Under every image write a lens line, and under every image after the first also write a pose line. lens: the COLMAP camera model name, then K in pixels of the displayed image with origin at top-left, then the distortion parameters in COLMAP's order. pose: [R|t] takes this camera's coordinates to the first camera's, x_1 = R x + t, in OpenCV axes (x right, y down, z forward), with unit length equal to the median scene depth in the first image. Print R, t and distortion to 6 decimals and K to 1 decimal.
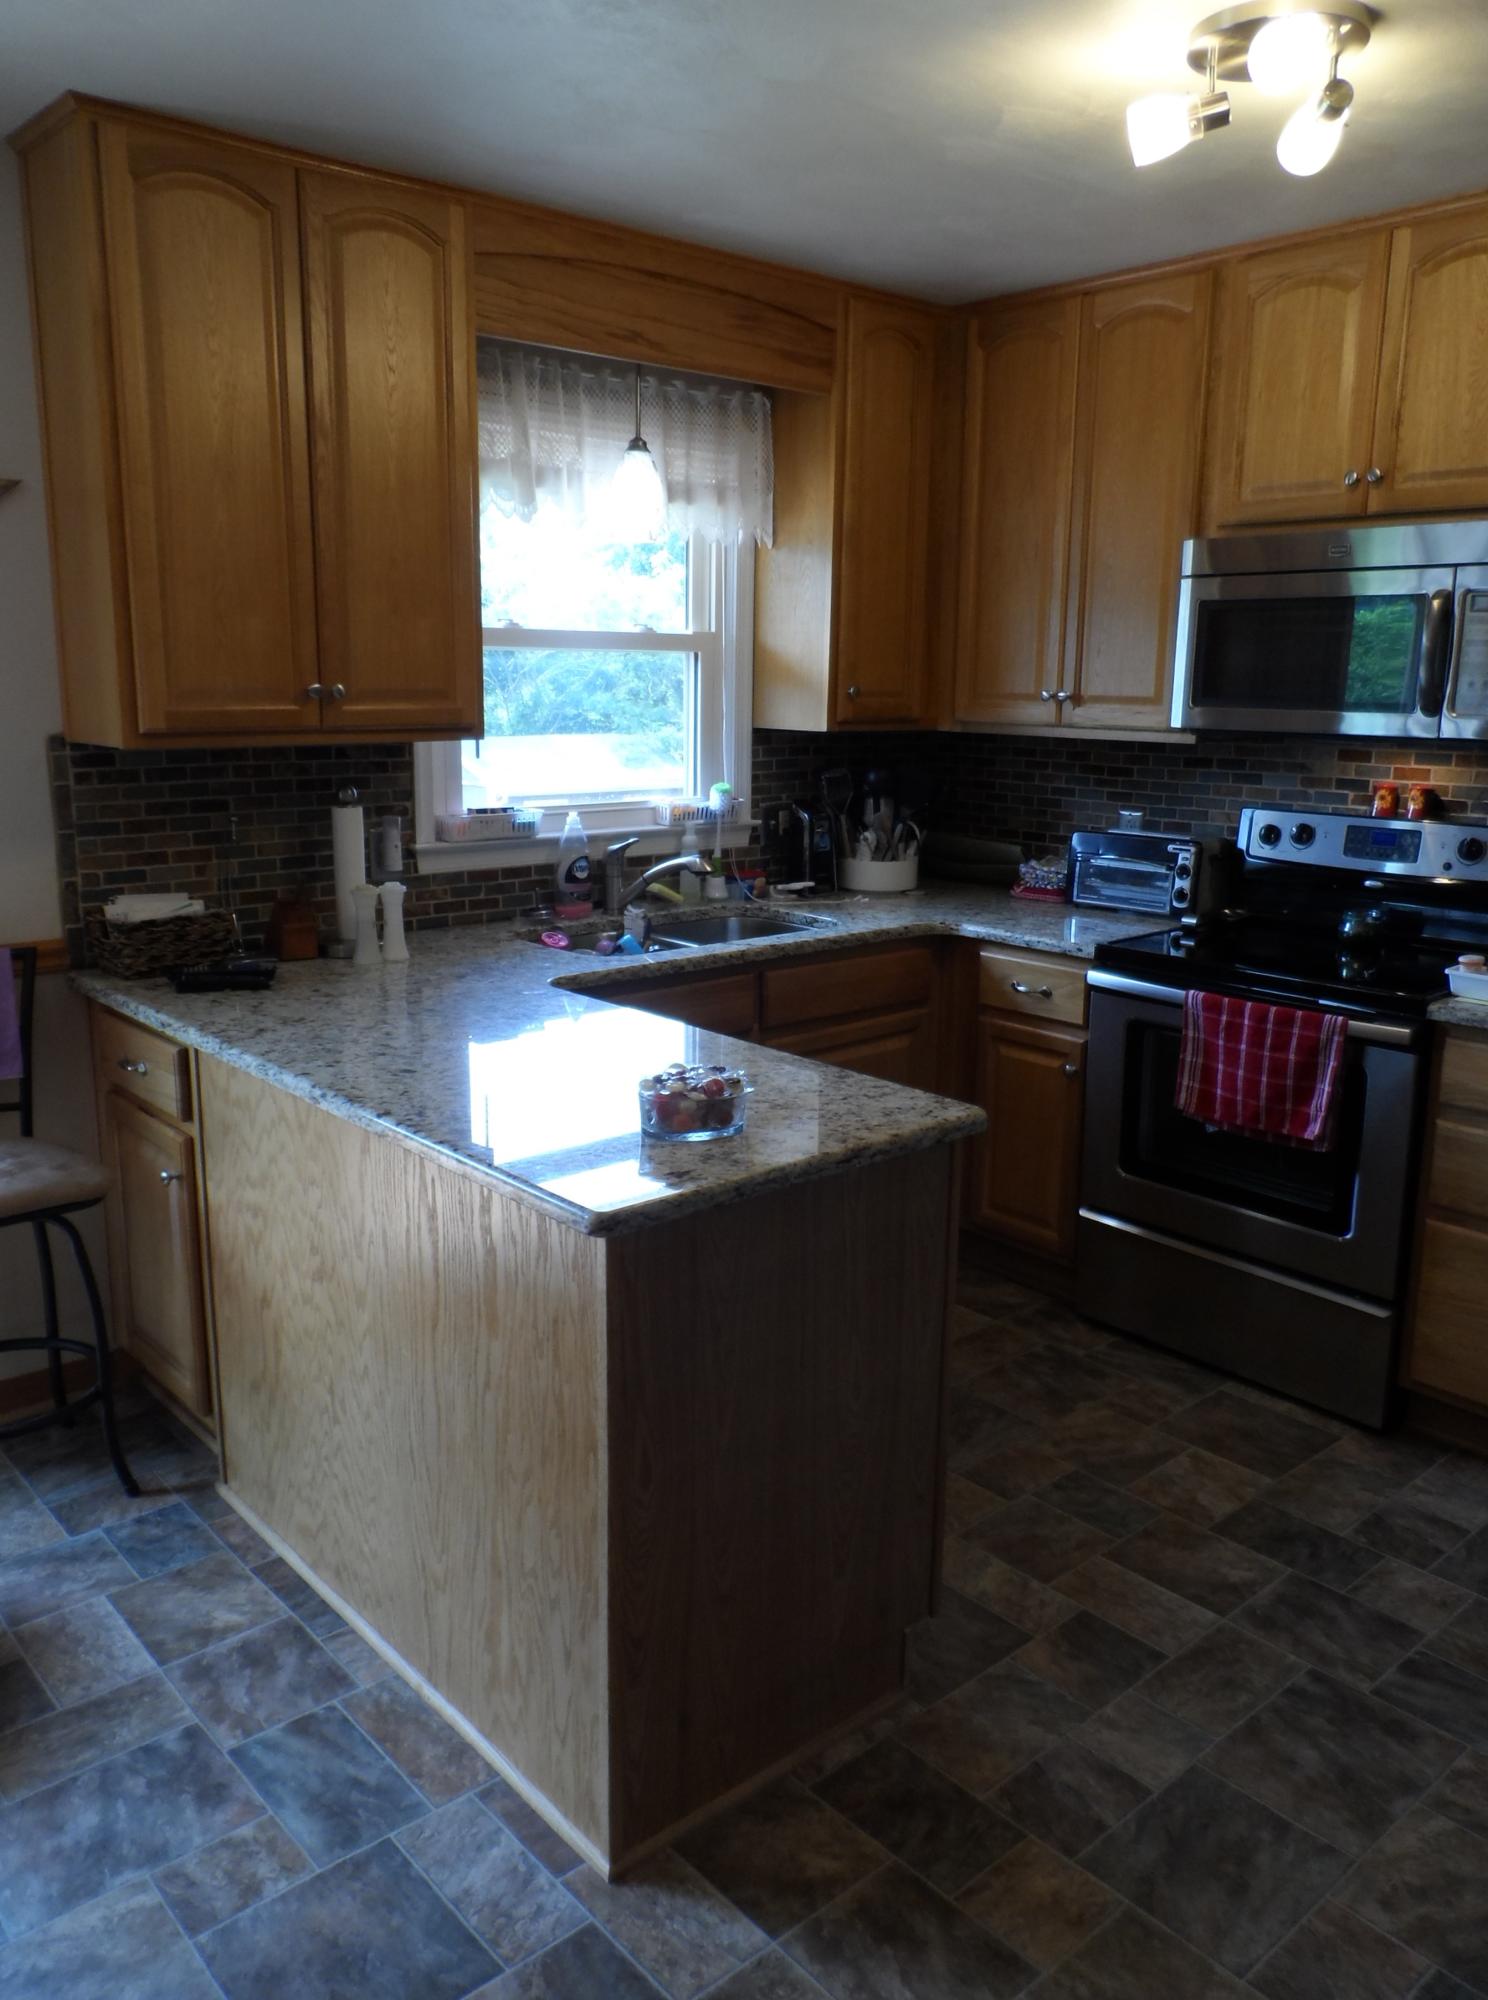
lens RADIAL K [[1525.4, 0, 744.0], [0, 1525.4, 1000.0], [0, 0, 1]] dist [-0.008900, 0.003416]
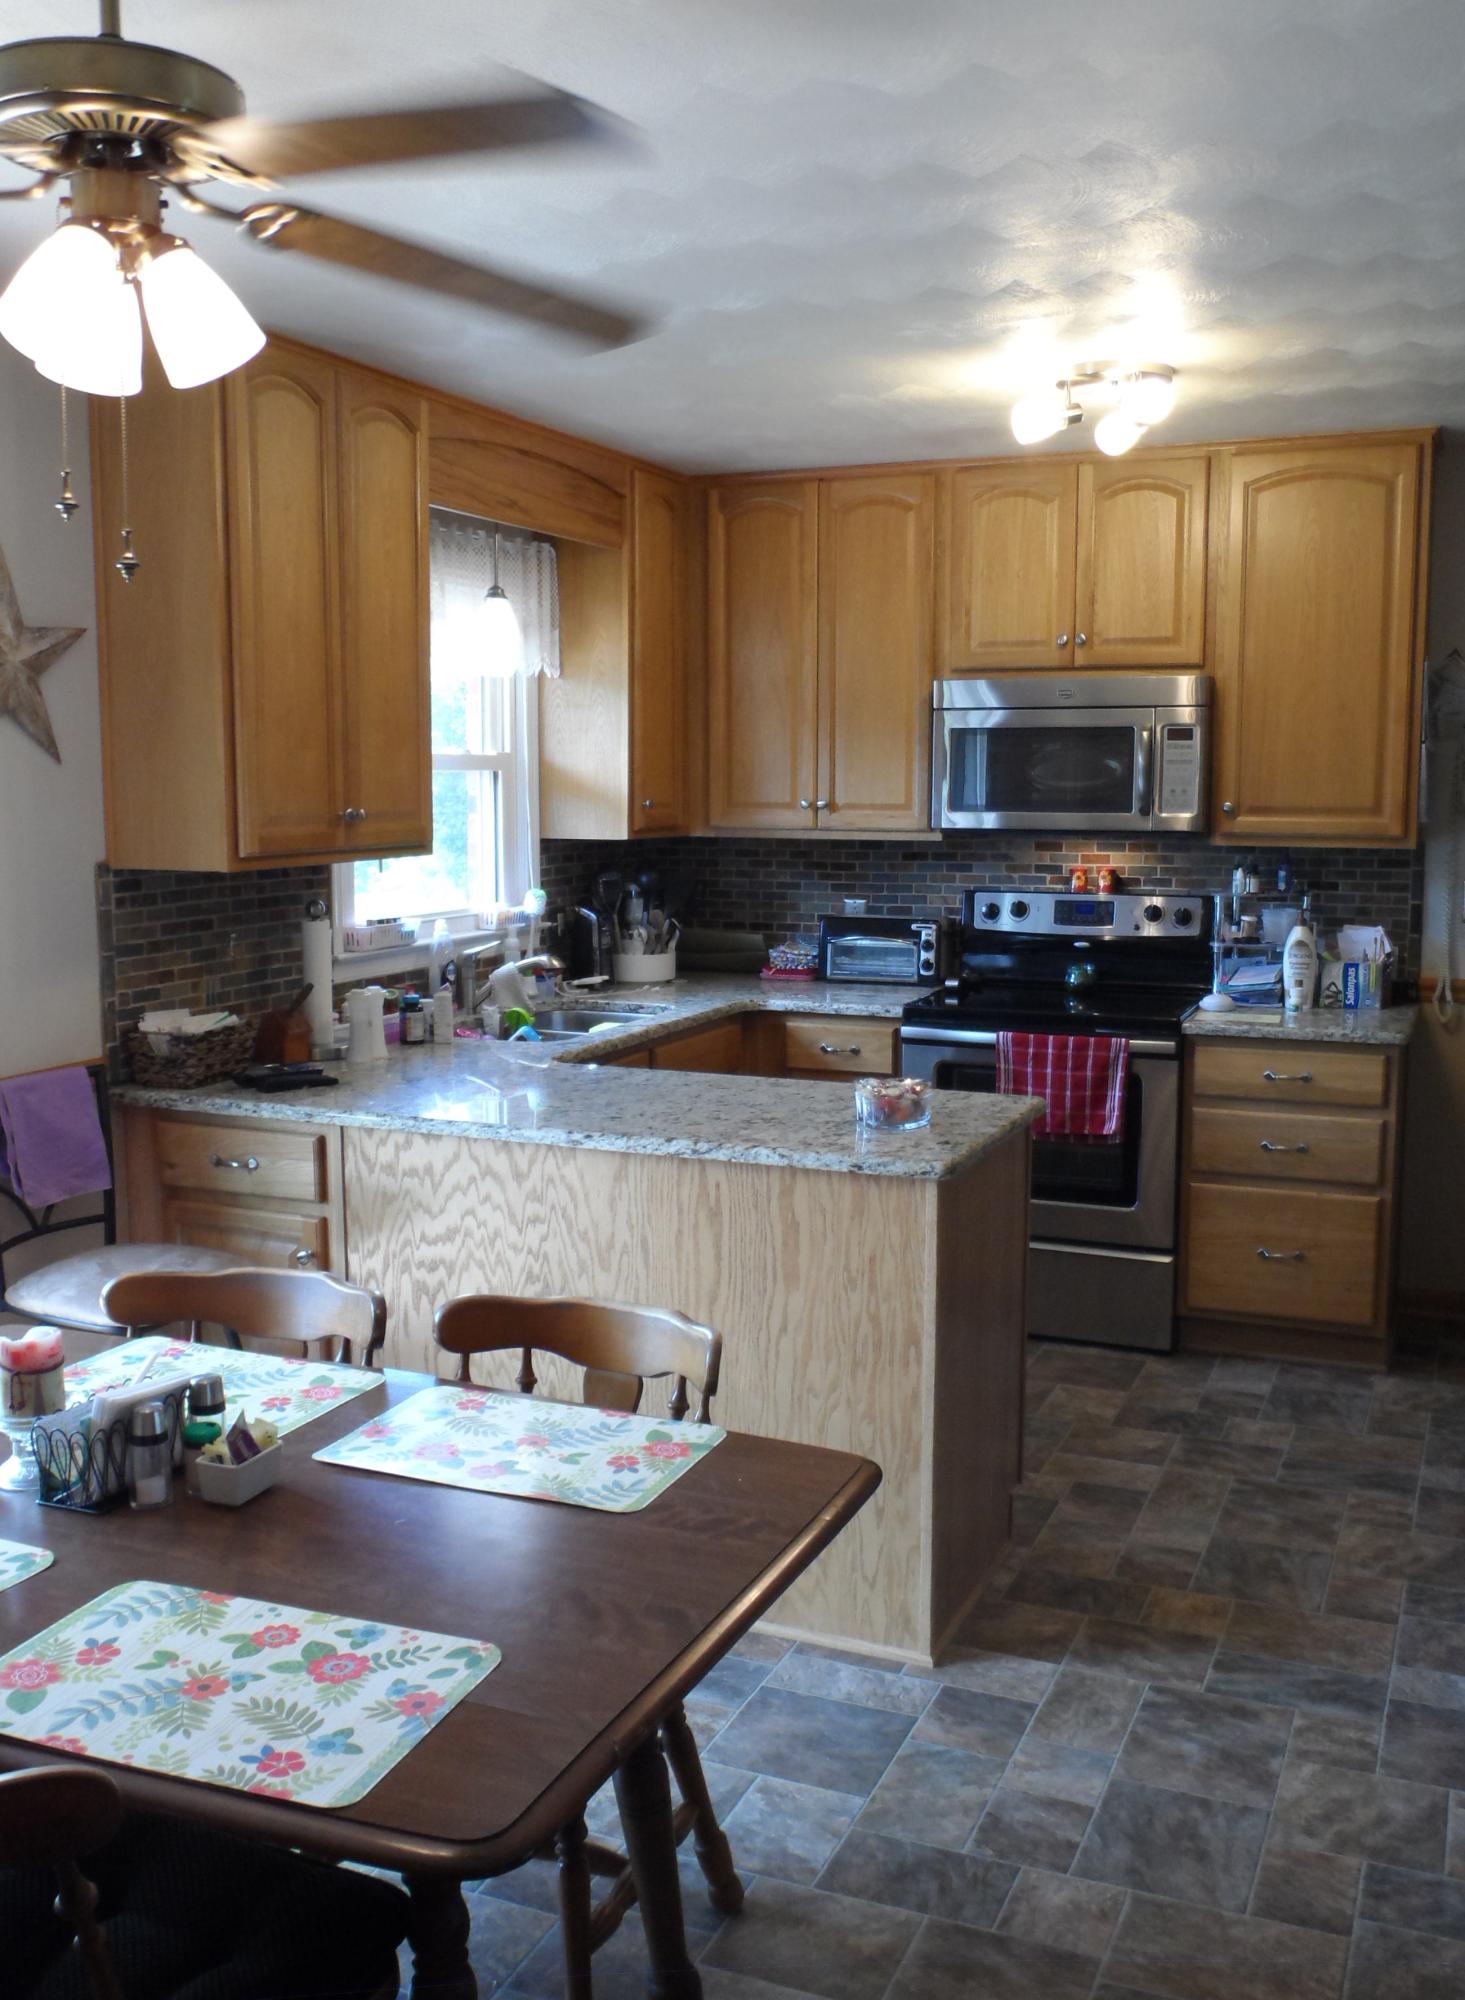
lens RADIAL K [[1835.6, 0, 732.5], [0, 1835.6, 1000.0], [0, 0, 1]] dist [-0.028632, -0.002322]
pose [[0.902040, -0.065202, 0.426700, -0.516520], [0.100839, 0.993004, -0.061437, 0.035655], [-0.419709, 0.098447, 0.902304, -0.267746]]
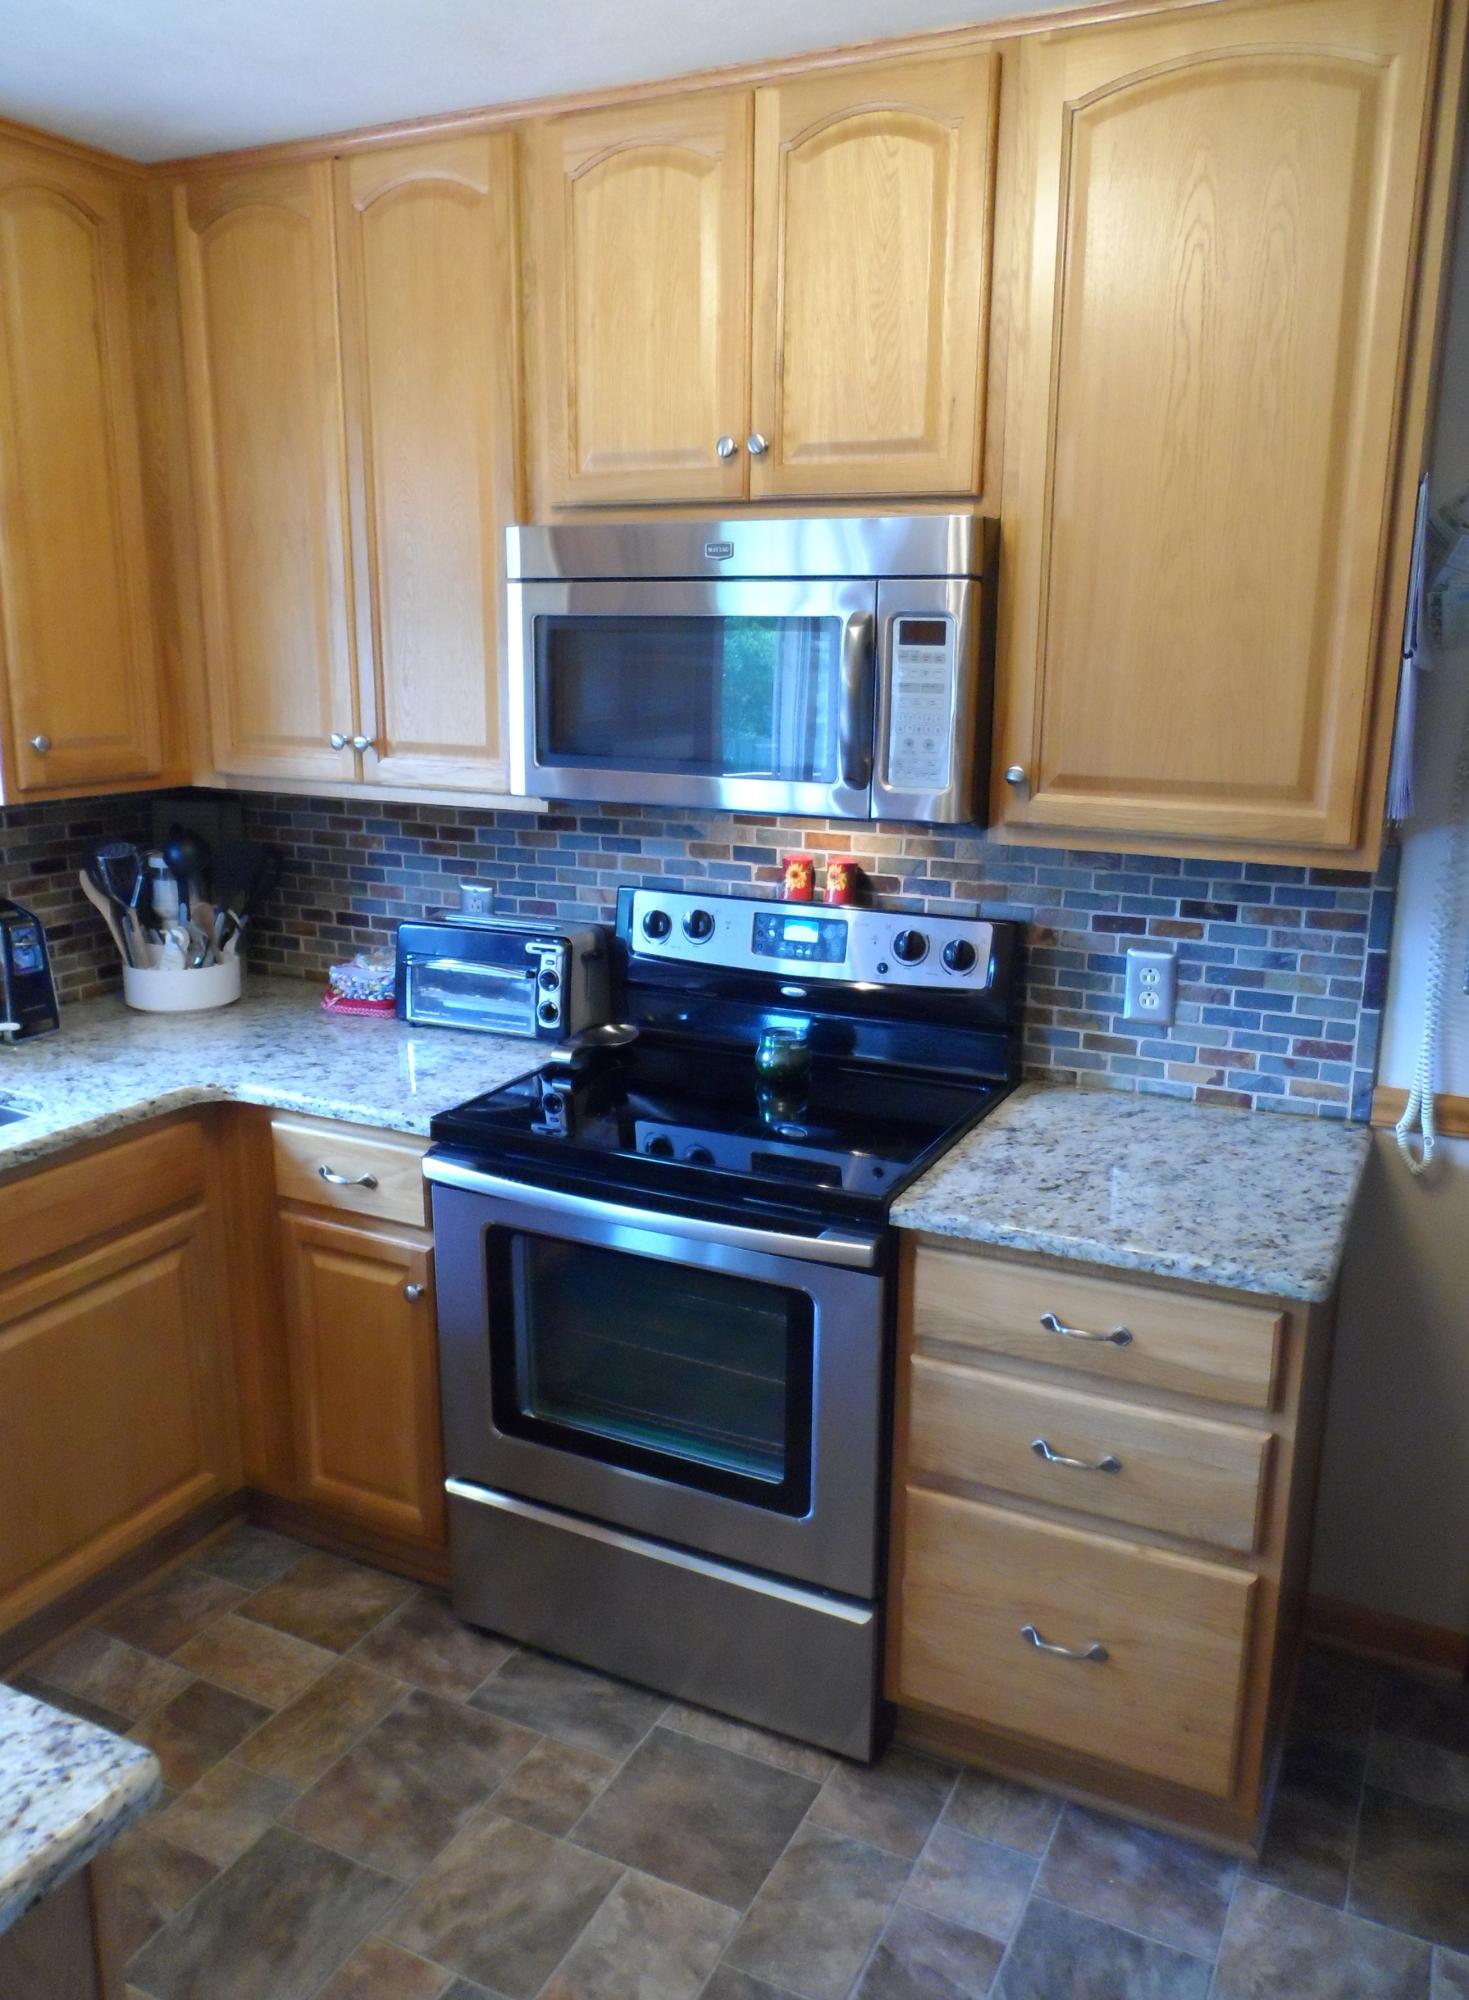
lens RADIAL K [[1533.6, 0, 734.5], [0, 1533.6, 1000.0], [0, 0, 1]] dist [-0.012446, 0.005457]
pose [[0.926563, -0.092007, 0.364715, 0.109772], [0.080543, 0.995663, 0.046556, -0.109937], [-0.367416, -0.013762, 0.929955, 0.305567]]
